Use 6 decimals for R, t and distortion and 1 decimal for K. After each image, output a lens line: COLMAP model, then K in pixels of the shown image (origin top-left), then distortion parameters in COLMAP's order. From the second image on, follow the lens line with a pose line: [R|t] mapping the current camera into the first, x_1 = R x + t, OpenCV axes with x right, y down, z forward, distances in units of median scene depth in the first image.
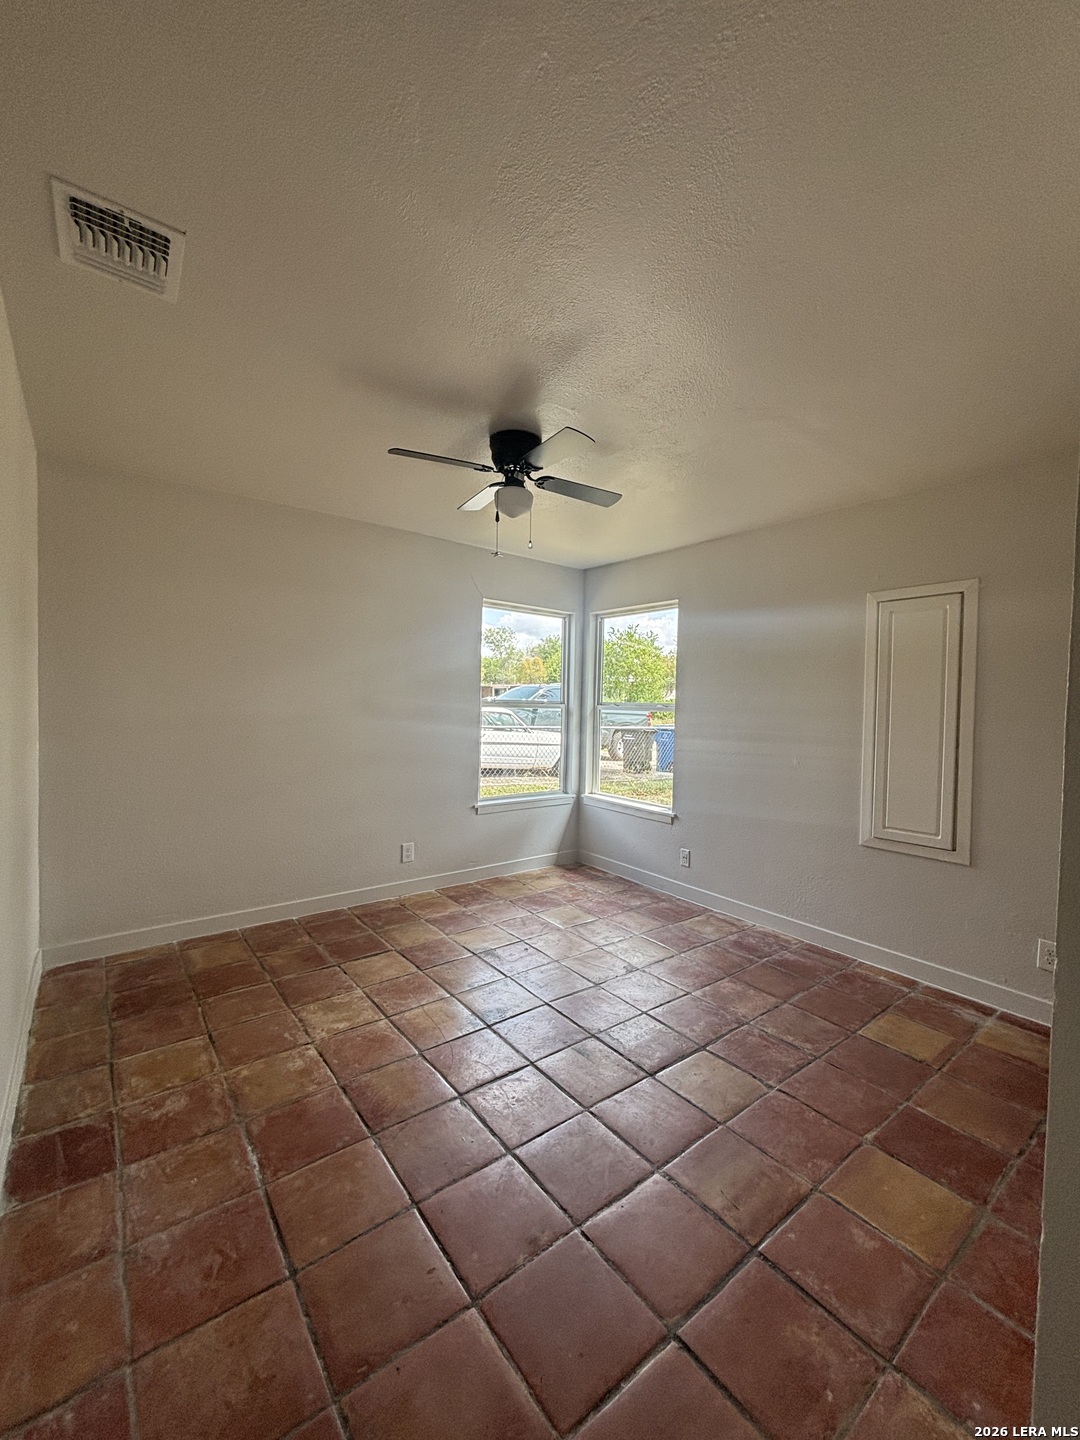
lens RADIAL K [[585.2, 0, 540.0], [0, 585.2, 720.0], [0, 0, 1]] dist [-0.000140, -0.000014]
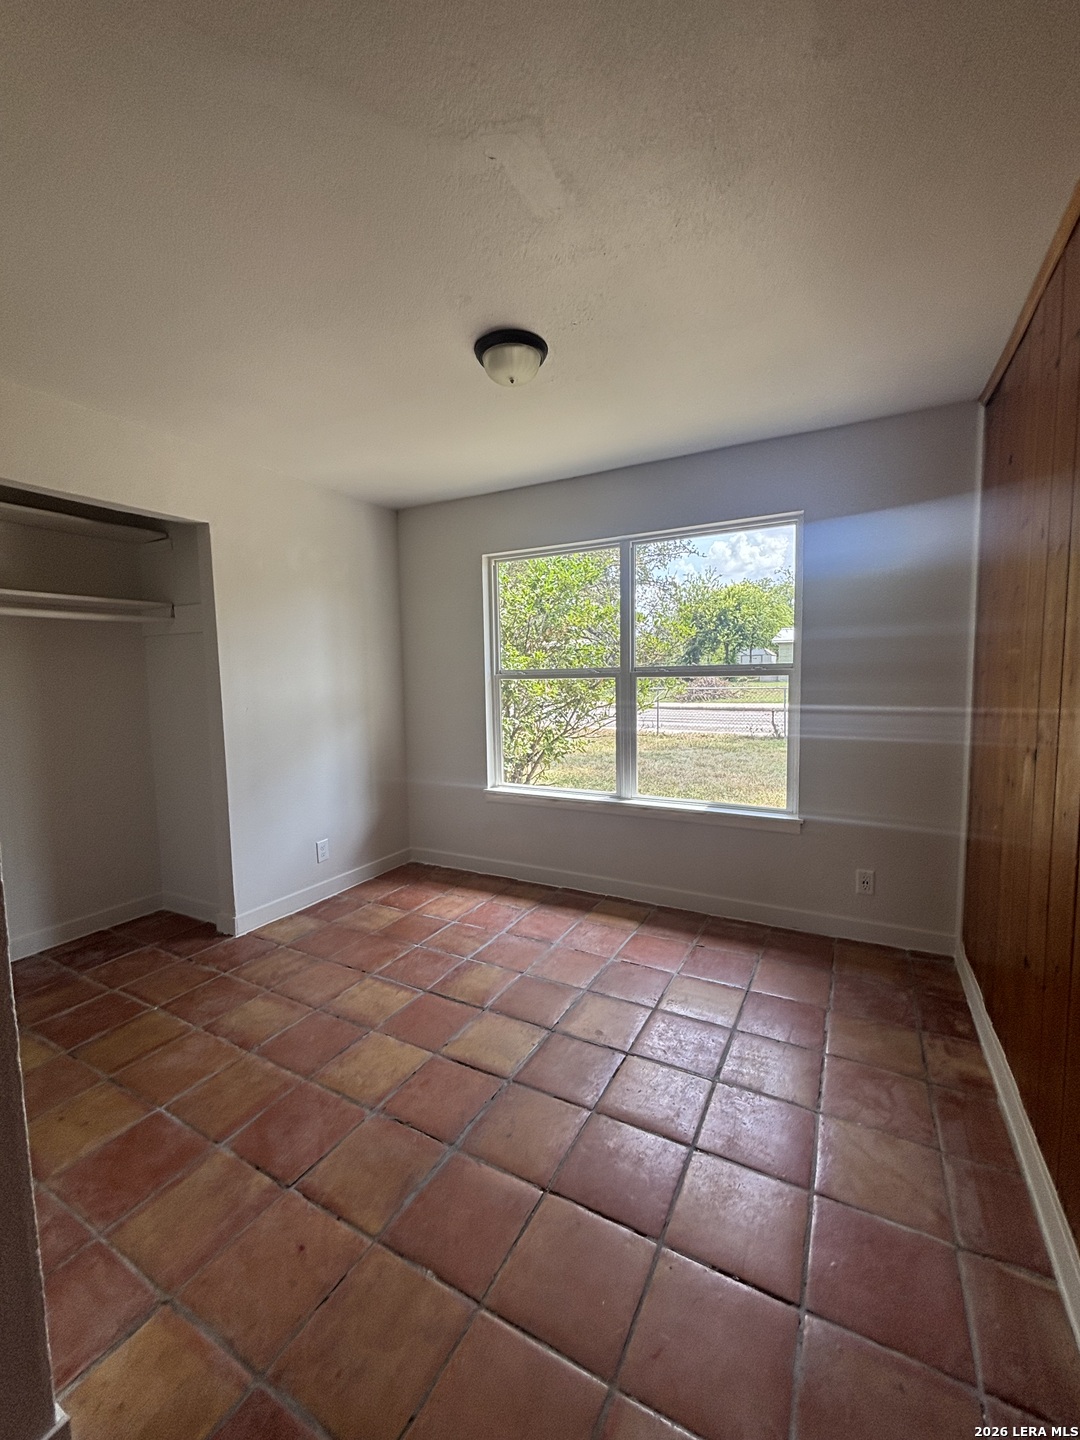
lens RADIAL K [[585.2, 0, 540.0], [0, 585.2, 720.0], [0, 0, 1]] dist [-0.000140, -0.000014]
pose [[0.907538, -0.069952, 0.414104, -0.178768], [0.048971, 0.996931, 0.061082, -0.009118], [-0.417106, -0.035155, 0.908178, 0.258389]]
